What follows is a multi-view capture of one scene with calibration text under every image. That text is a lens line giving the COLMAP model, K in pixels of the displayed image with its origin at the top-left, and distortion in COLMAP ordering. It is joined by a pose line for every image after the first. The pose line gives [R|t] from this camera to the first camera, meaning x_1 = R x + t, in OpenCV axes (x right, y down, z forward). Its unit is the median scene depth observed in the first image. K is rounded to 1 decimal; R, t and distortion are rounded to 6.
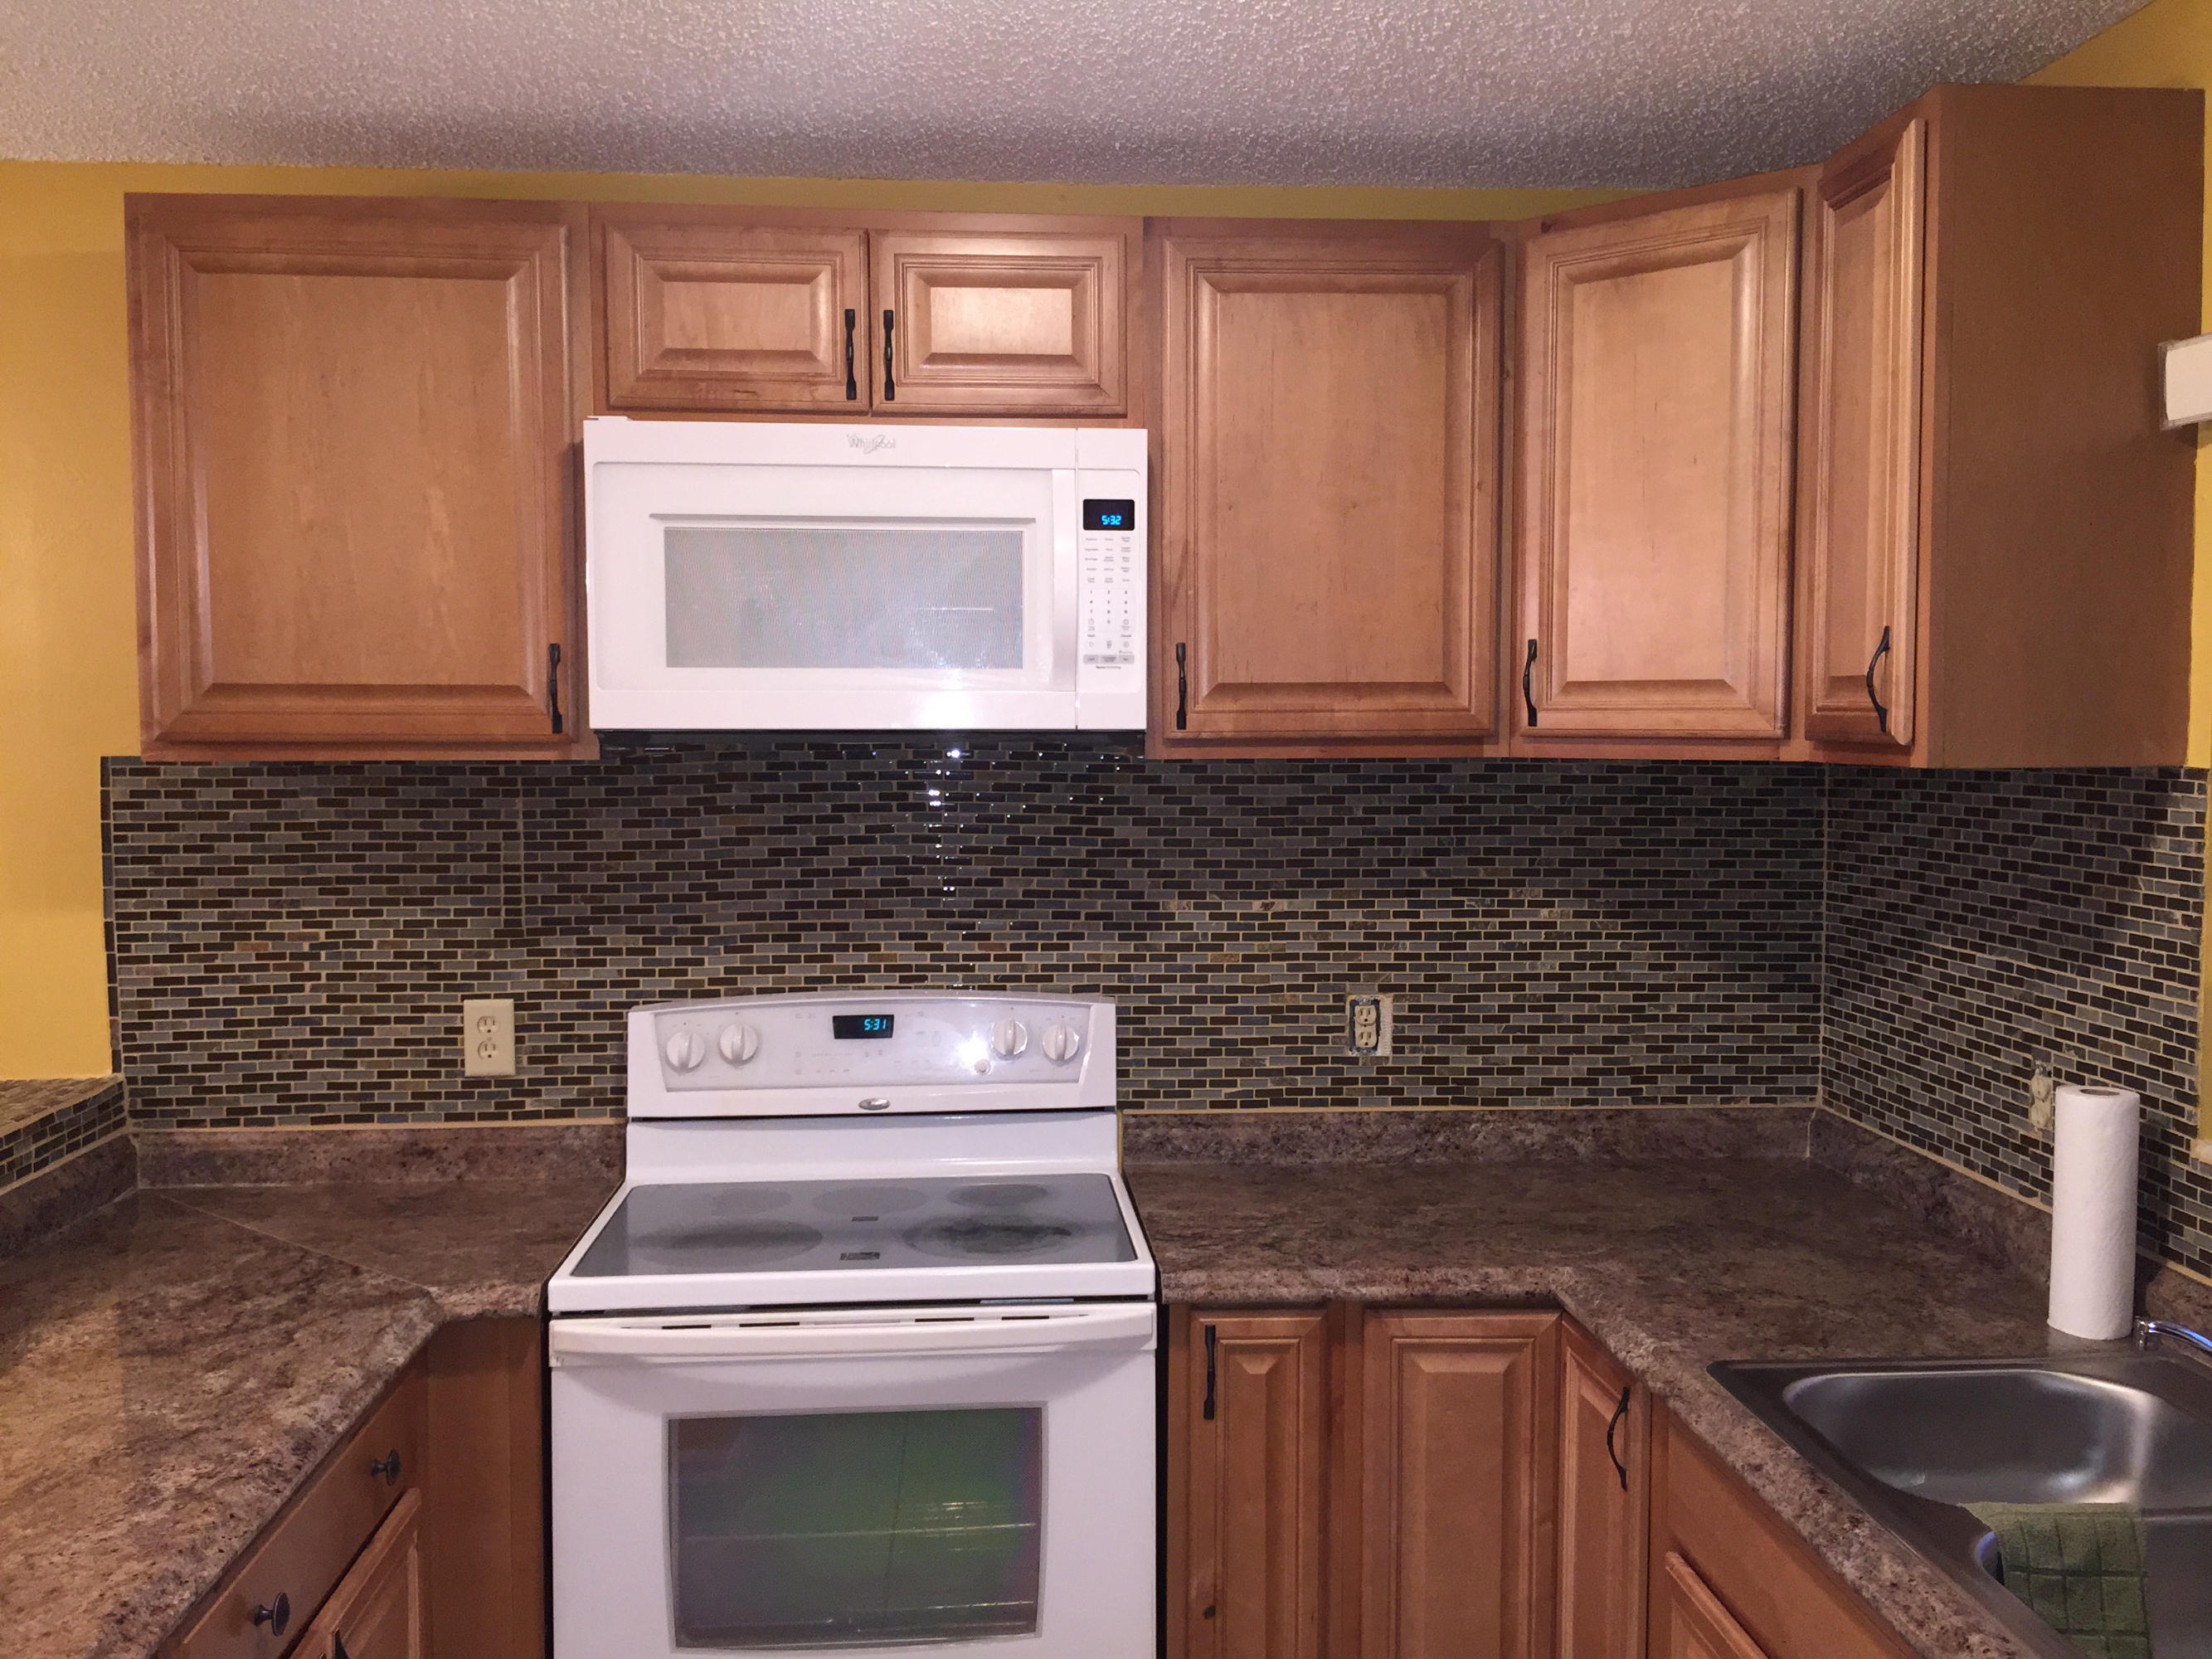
lens RADIAL K [[1922.4, 0, 1104.3], [0, 1922.4, 828.7], [0, 0, 1]] dist [0.079278, -0.107429]
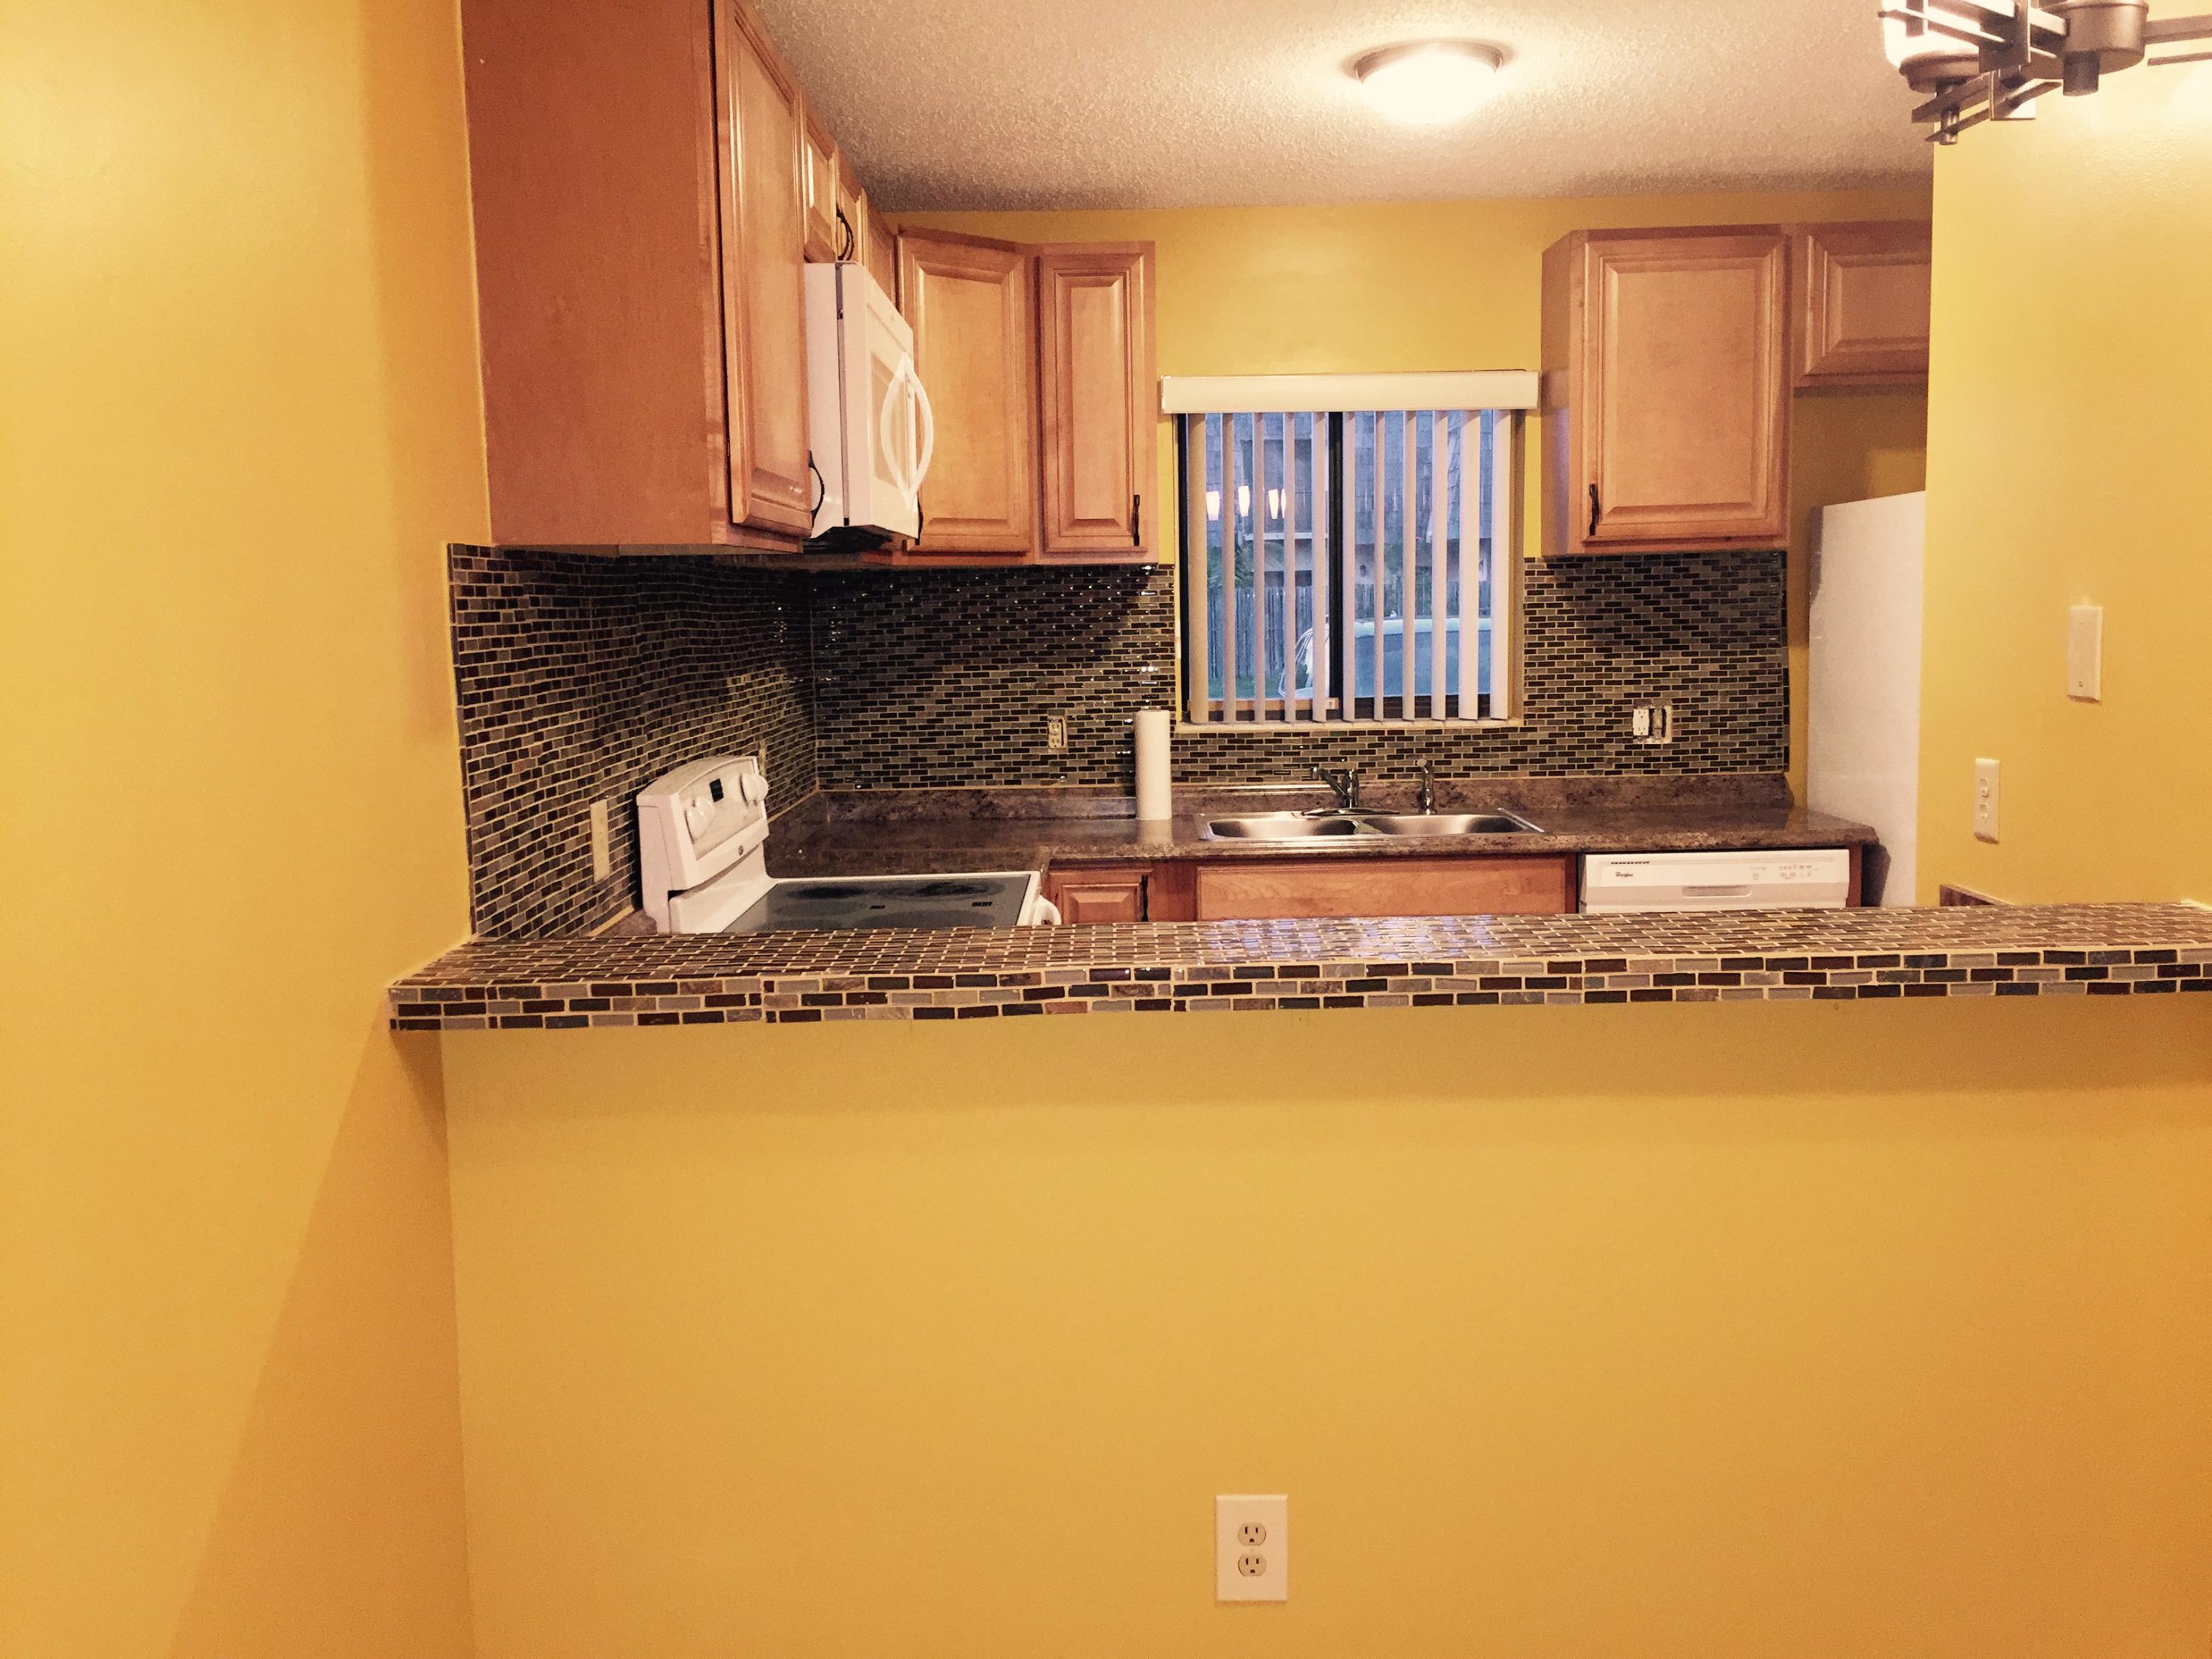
lens RADIAL K [[1922.3, 0, 1113.4], [0, 1922.3, 818.4], [0, 0, 1]] dist [0.079278, -0.107429]
pose [[0.075390, -0.115429, 0.990451, -1.424325], [0.077745, 0.990934, 0.109567, 0.010090], [-0.994119, 0.068742, 0.083681, 0.732793]]
